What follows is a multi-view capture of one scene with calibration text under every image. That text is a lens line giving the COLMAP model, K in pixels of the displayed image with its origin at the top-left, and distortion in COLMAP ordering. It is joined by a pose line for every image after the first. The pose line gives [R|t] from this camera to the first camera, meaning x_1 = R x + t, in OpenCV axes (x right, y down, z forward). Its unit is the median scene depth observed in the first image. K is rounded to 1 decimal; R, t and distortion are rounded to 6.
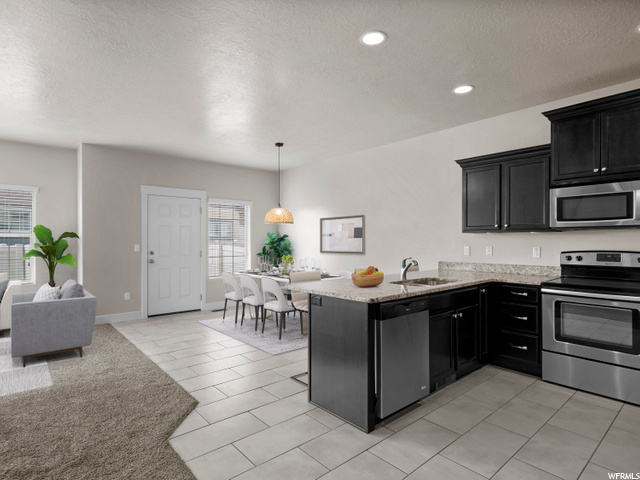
lens RADIAL K [[351.8, 0, 320.0], [0, 351.8, 240.0], [0, 0, 1]] dist [-0.000010, 0.000004]
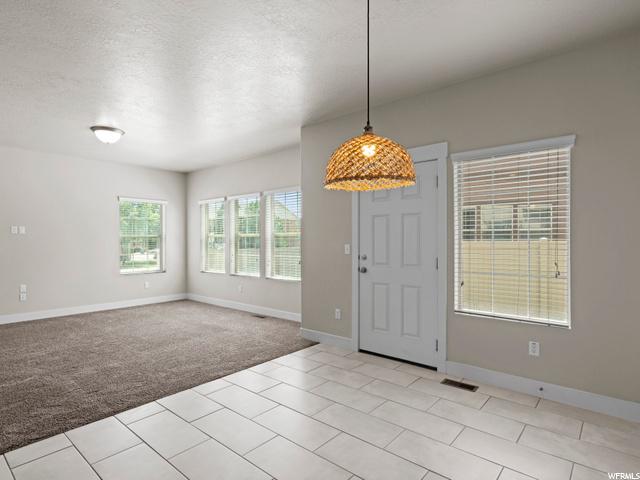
lens RADIAL K [[340.6, 0, 320.0], [0, 340.6, 229.9], [0, 0, 1]] dist [-0.000072, -0.000151]
pose [[0.120286, -0.023807, -0.992454, 0.201912], [0.007975, 0.999703, -0.023015, -0.001747], [0.992707, -0.005146, 0.120440, 1.055410]]
